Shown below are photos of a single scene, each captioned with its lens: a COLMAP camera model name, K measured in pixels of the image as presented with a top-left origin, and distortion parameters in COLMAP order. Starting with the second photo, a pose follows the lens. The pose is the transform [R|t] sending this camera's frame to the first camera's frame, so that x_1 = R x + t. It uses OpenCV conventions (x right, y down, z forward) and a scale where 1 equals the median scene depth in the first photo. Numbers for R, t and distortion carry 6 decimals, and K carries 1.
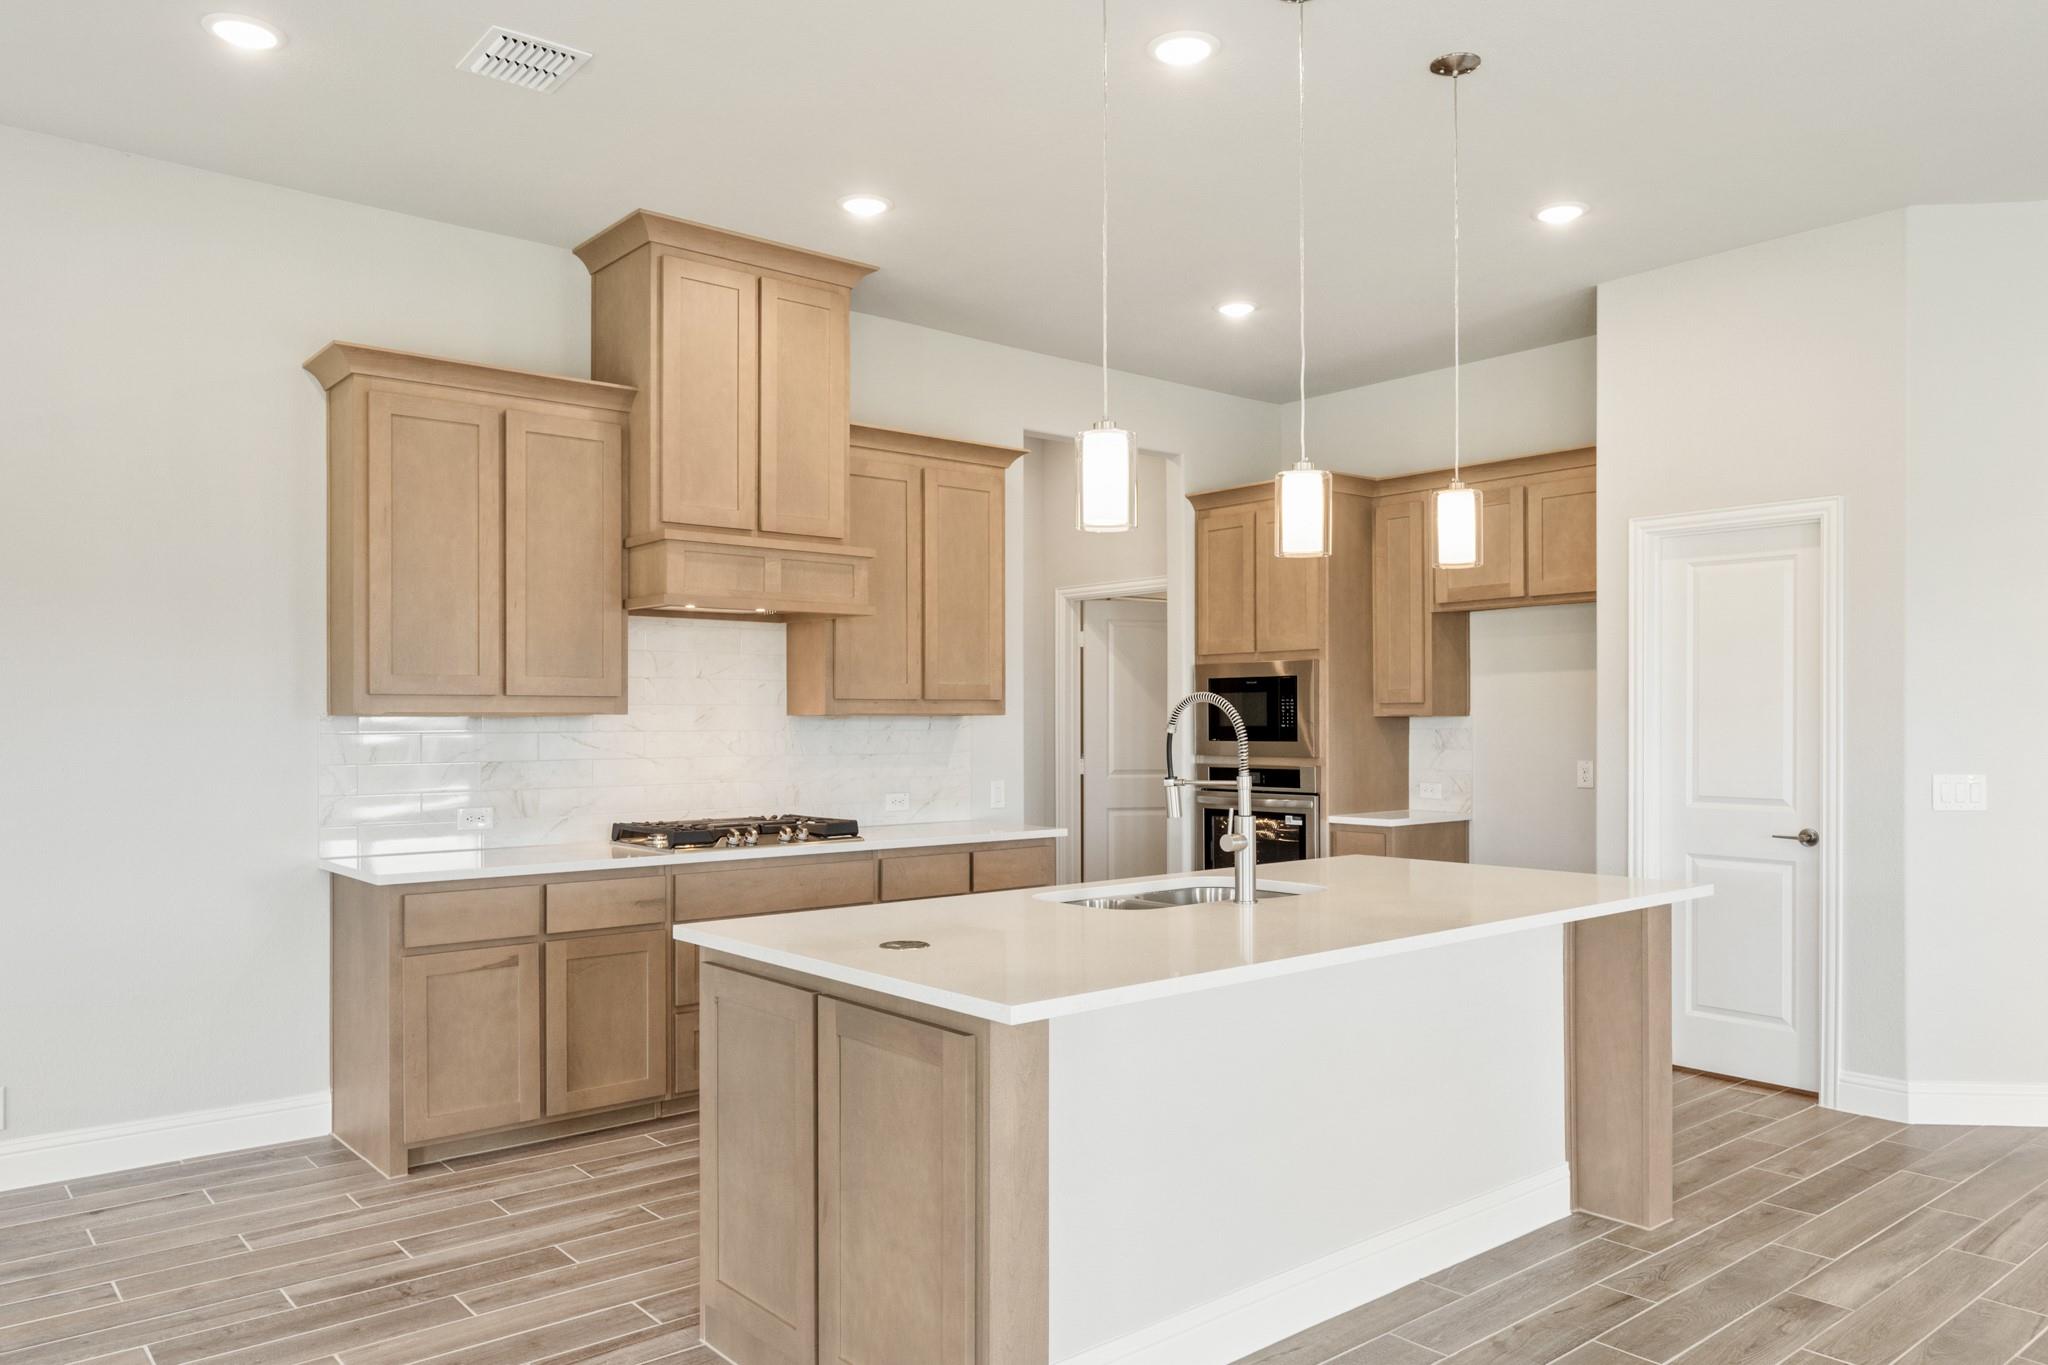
lens RADIAL K [[1412.7, 0, 1024.1], [0, 1412.7, 716.5], [0, 0, 1]] dist [-0.001692, -0.000233]
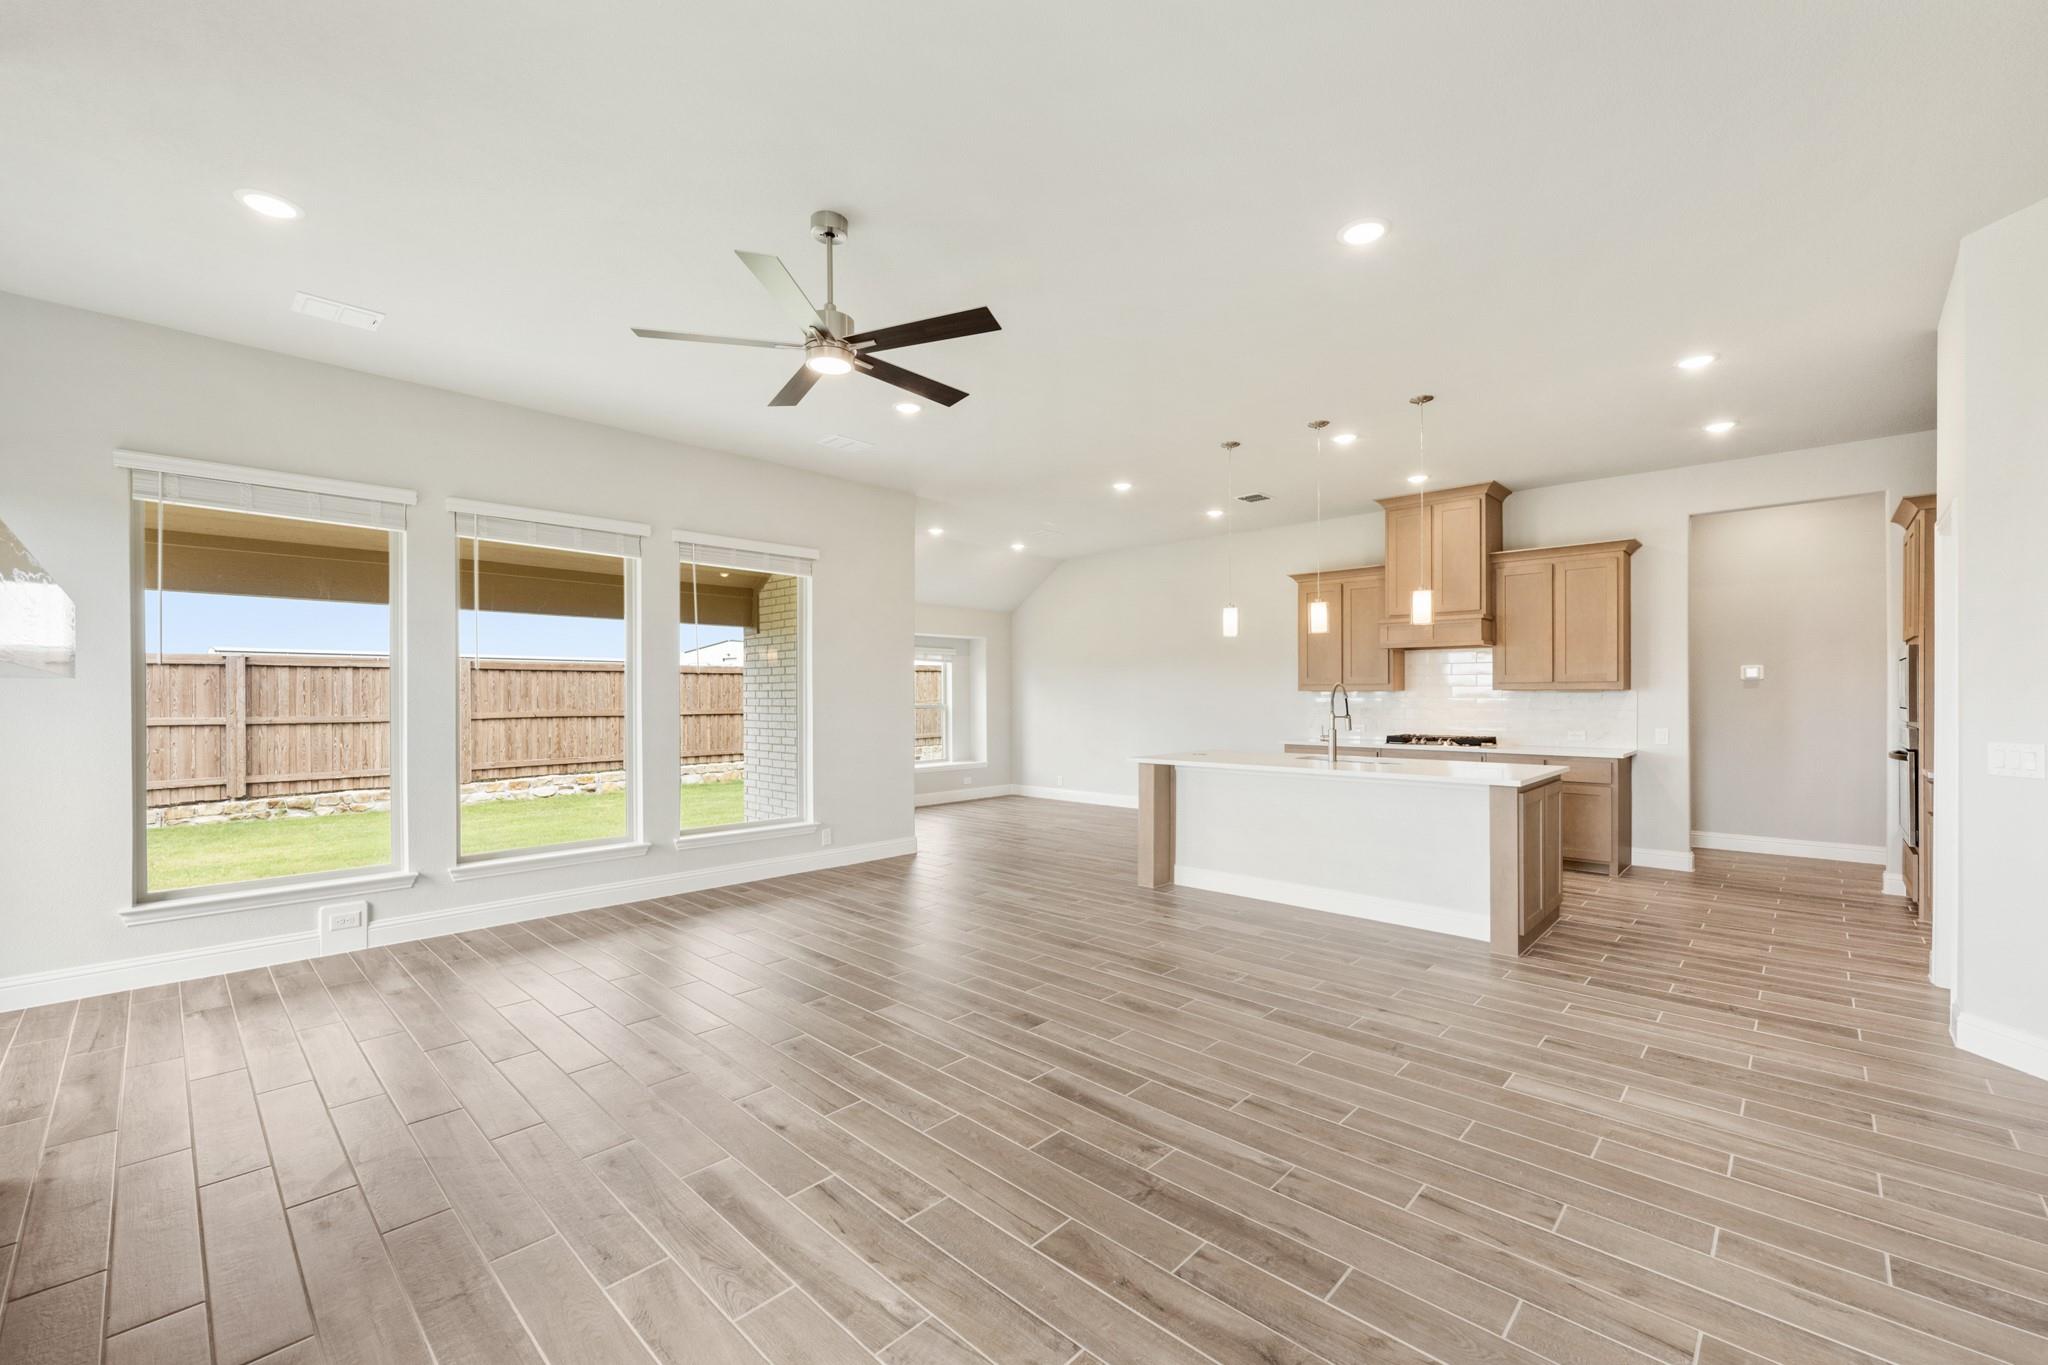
lens RADIAL K [[829.3, 0, 1018.8], [0, 829.3, 687.2], [0, 0, 1]] dist [-0.001610, -0.000052]
pose [[0.109380, -0.008223, -0.993966, 1.230833], [0.008241, 0.999939, -0.007366, -0.003386], [0.993966, -0.007385, 0.109441, 0.178906]]
